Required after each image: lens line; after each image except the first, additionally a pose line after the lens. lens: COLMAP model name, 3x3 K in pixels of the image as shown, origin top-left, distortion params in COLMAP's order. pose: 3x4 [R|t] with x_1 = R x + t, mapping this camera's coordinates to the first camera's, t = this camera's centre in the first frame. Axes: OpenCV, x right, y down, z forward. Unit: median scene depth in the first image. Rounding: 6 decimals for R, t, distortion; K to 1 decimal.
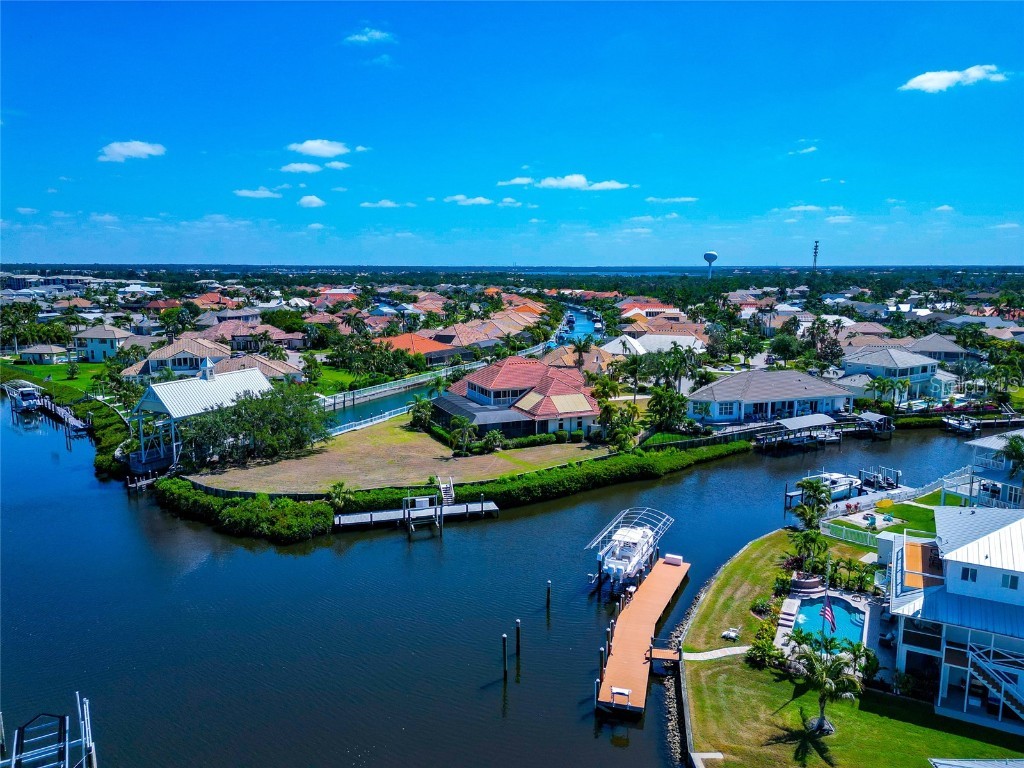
lens RADIAL K [[717.3, 0, 510.6], [0, 717.3, 385.9], [0, 0, 1]] dist [0.077734, -0.074206]
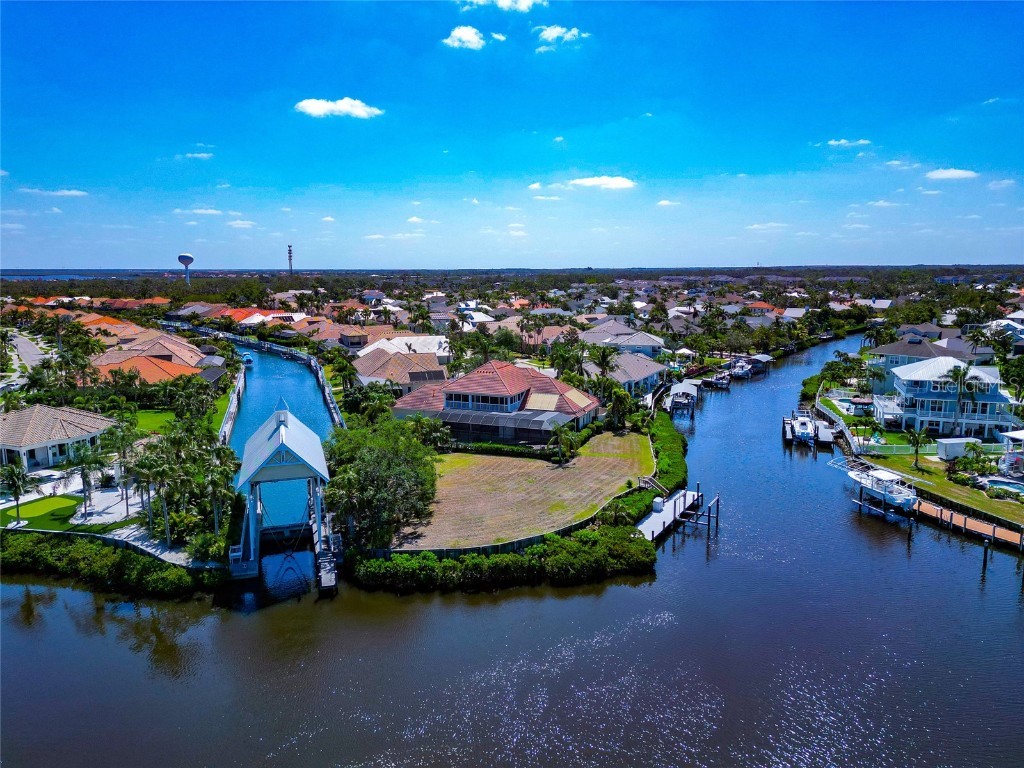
lens RADIAL K [[720.0, 0, 512.2], [0, 720.0, 366.9], [0, 0, 1]] dist [0.074502, -0.074377]
pose [[0.717845, -0.098112, 0.689255, -0.772802], [0.118958, 0.992746, 0.017420, -0.056032], [-0.685965, 0.069487, 0.724309, 0.322434]]
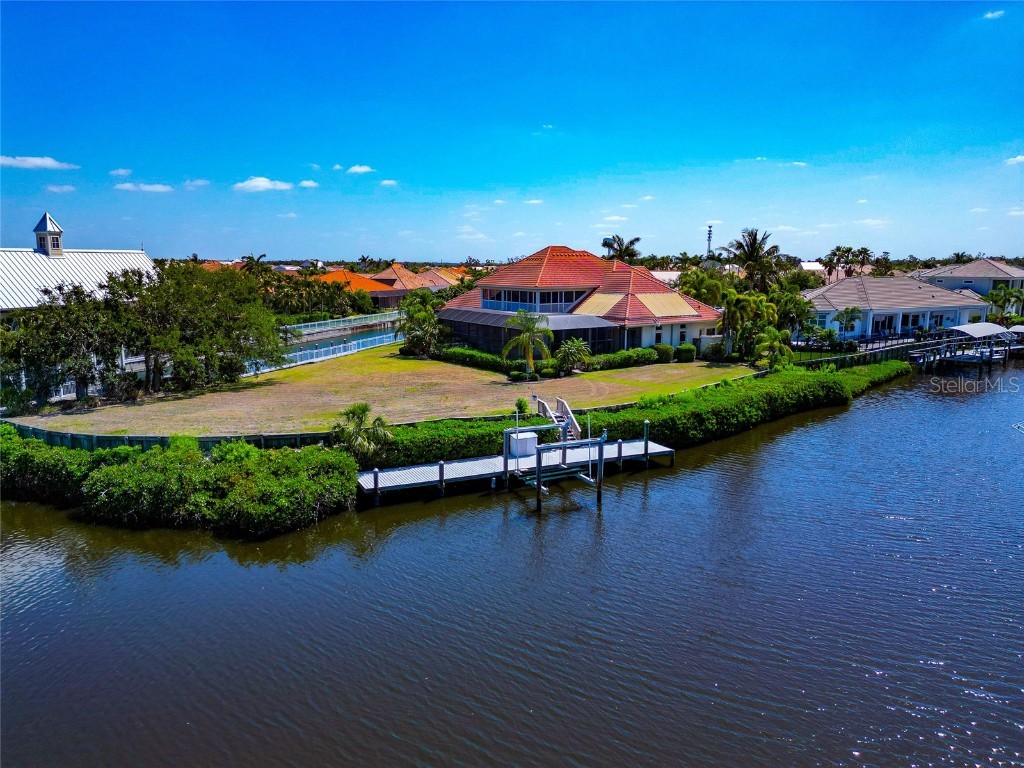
lens RADIAL K [[717.3, 0, 510.6], [0, 717.3, 385.9], [0, 0, 1]] dist [0.077734, -0.074206]
pose [[0.987143, -0.027484, 0.157462, -0.170871], [0.027030, 0.999622, 0.005024, 0.097870], [-0.157541, -0.000703, 0.987512, 0.417528]]
